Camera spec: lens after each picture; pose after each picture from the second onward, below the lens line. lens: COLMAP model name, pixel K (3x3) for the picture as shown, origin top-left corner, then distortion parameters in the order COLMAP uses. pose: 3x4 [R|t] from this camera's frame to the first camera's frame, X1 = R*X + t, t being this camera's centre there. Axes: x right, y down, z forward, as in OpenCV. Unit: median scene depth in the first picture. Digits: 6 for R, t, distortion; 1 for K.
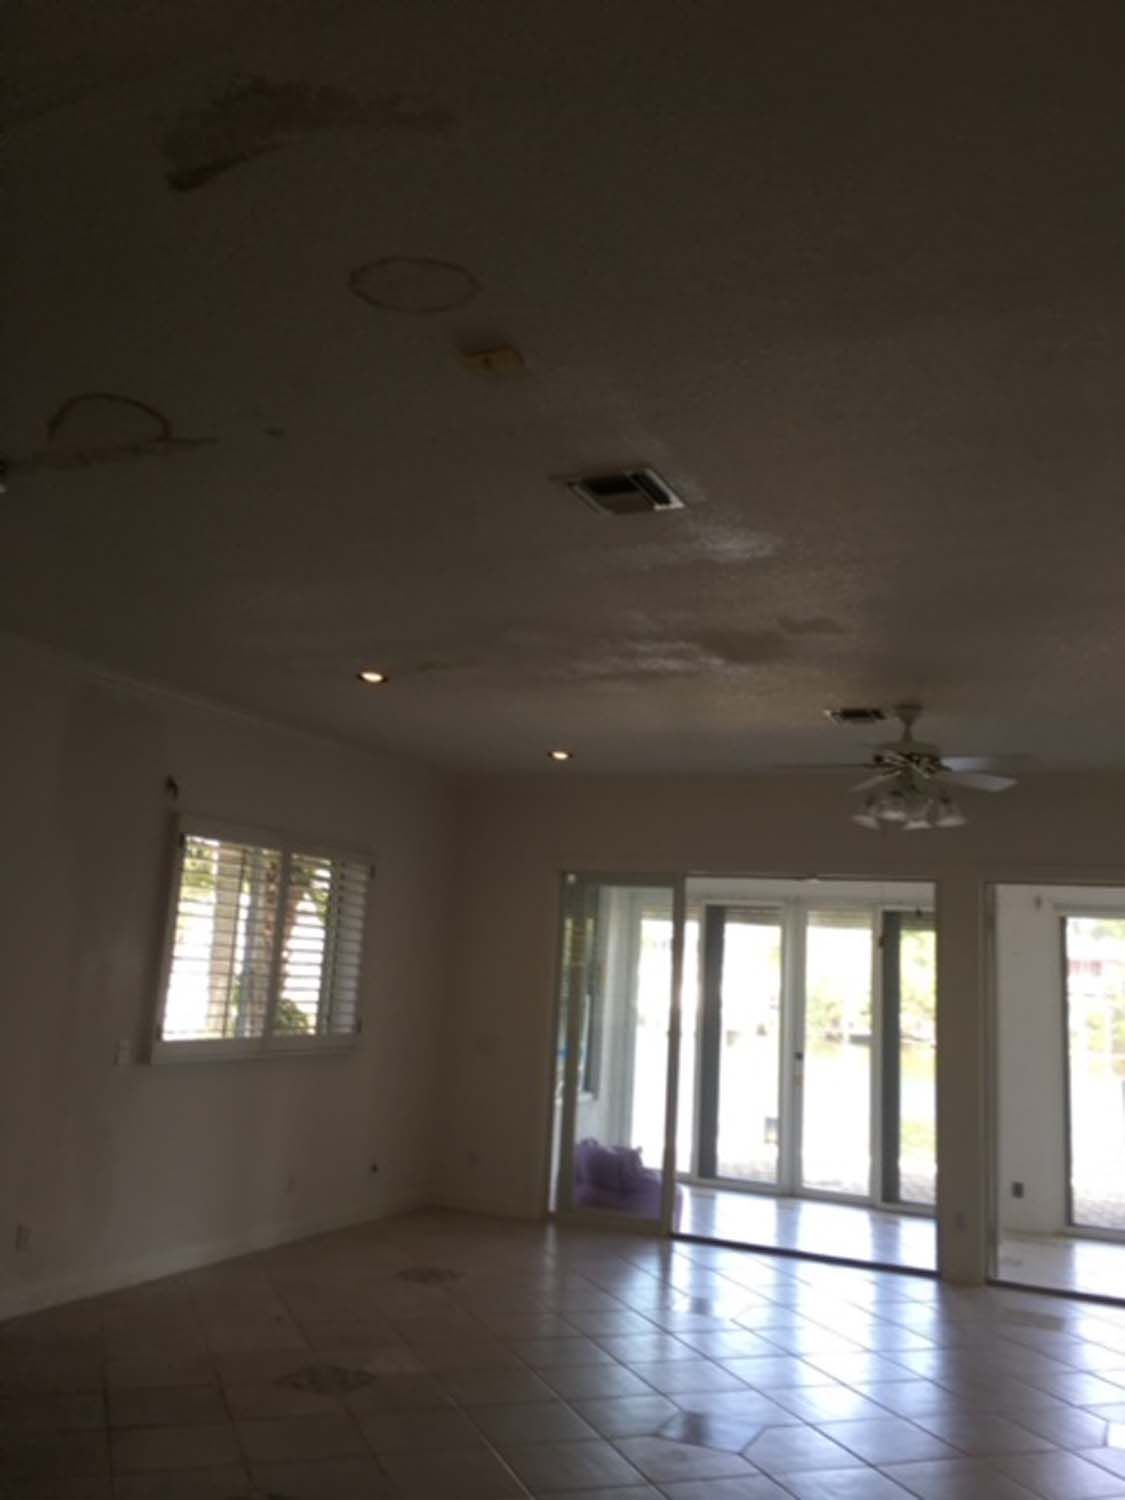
lens RADIAL K [[1276.1, 0, 551.4], [0, 1276.1, 746.1], [0, 0, 1]] dist [0.045036, -0.038419]
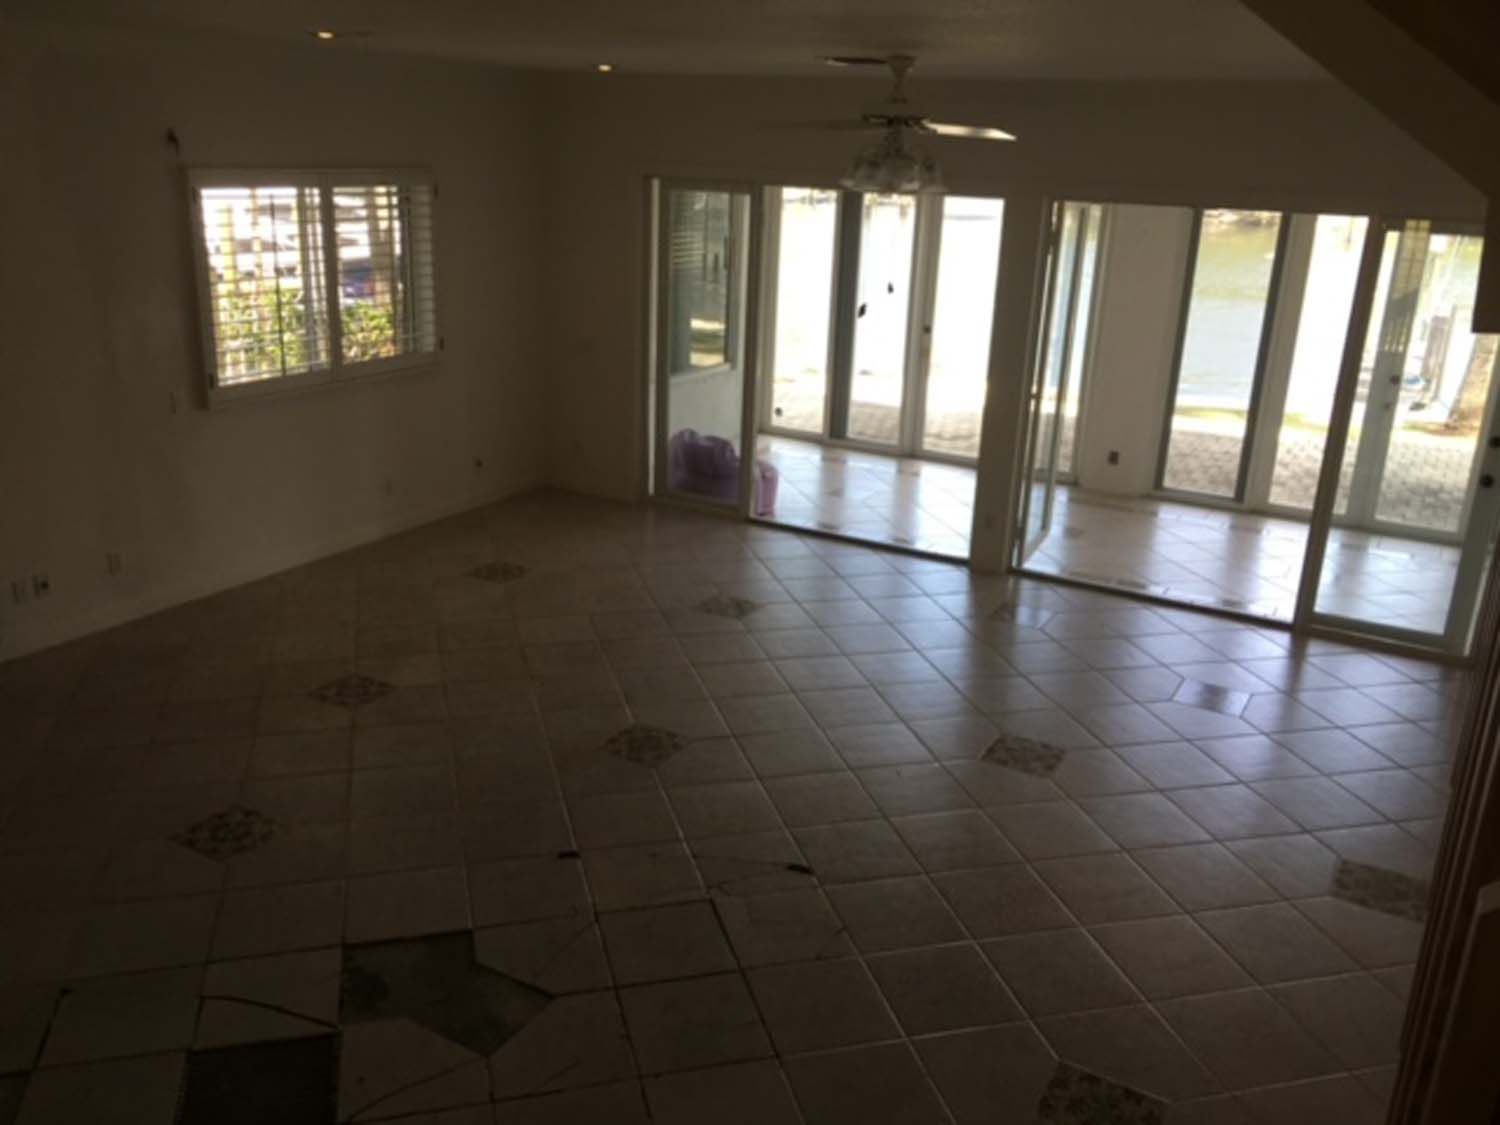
lens RADIAL K [[1276.1, 0, 740.7], [0, 1276.1, 546.9], [0, 0, 1]] dist [0.045036, -0.038419]
pose [[0.996355, 0.008158, -0.084915, 0.170758], [0.032220, 0.885694, 0.463149, -0.103391], [0.078987, -0.464197, 0.882203, 0.014162]]
